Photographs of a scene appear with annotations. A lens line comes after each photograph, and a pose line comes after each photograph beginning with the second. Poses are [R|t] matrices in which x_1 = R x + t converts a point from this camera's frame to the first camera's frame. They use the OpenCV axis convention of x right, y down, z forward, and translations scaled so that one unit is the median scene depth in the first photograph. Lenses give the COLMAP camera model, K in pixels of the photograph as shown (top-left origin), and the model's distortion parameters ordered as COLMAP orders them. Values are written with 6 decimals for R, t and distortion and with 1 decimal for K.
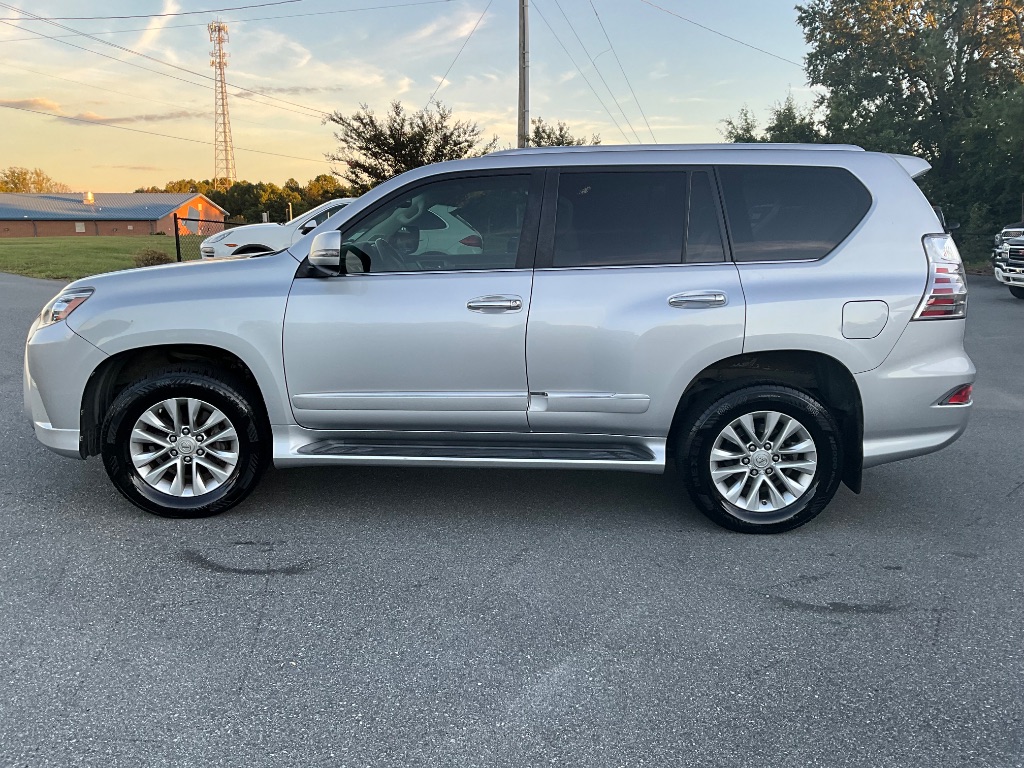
lens RADIAL K [[862.2, 0, 525.0], [0, 862.2, 383.2], [0, 0, 1]] dist [0.050448, -0.074348]
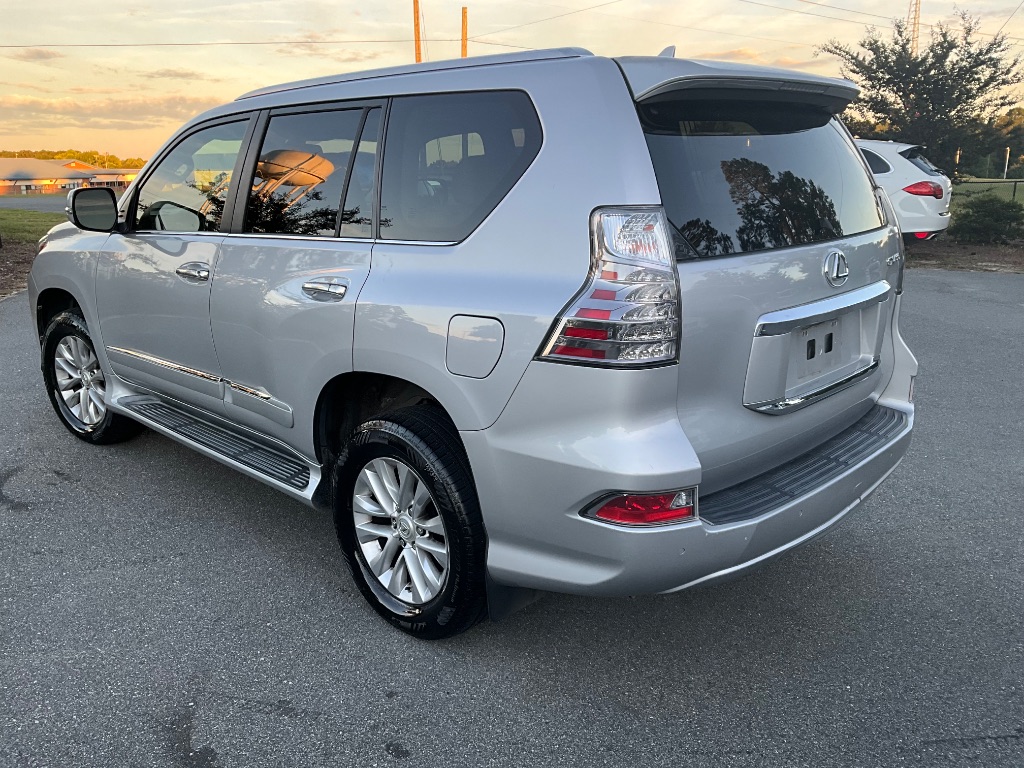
lens RADIAL K [[862.2, 0, 515.2], [0, 862.2, 381.4], [0, 0, 1]] dist [0.050448, -0.074348]
pose [[0.733145, 0.156226, -0.661885, 0.703119], [-0.114681, 0.987719, 0.106106, -0.100444], [0.670333, -0.001885, 0.742058, 0.487787]]
